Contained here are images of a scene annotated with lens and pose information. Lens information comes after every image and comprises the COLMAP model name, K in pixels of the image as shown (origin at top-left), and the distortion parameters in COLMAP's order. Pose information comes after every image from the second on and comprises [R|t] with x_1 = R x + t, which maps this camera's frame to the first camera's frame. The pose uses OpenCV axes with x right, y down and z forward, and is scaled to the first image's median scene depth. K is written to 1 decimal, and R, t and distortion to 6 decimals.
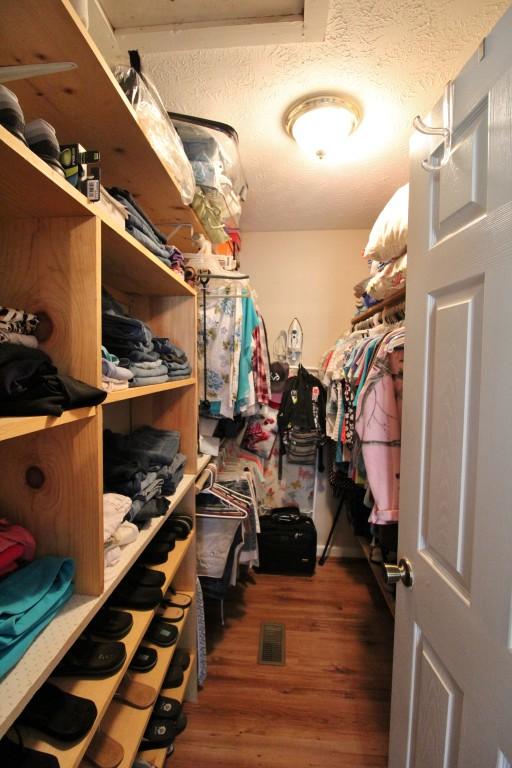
lens RADIAL K [[351.9, 0, 254.8], [0, 351.9, 384.6], [0, 0, 1]] dist [-0.013848, -0.006215]
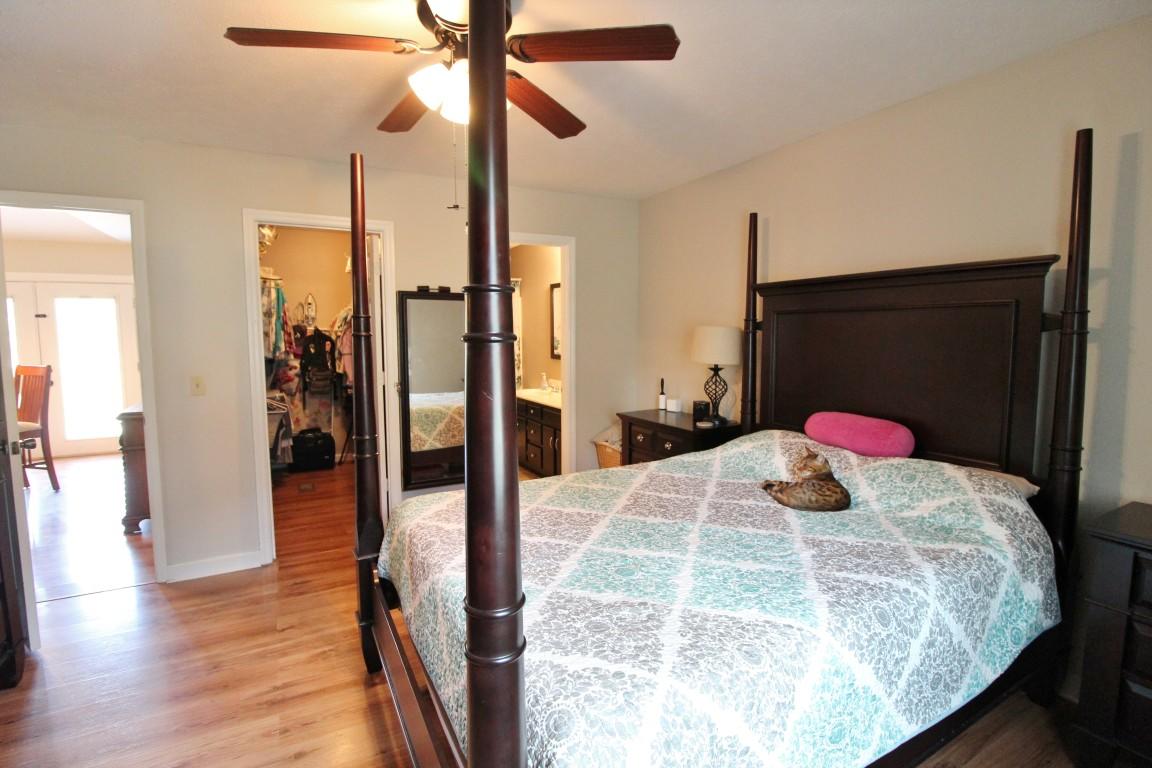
lens RADIAL K [[527.9, 0, 576.5], [0, 527.9, 380.0], [0, 0, 1]] dist [-0.013848, -0.006215]
pose [[0.837705, -0.053367, 0.543509, -0.154436], [0.034752, 0.998406, 0.044469, 0.101061], [-0.545015, -0.018364, 0.838225, -1.362786]]
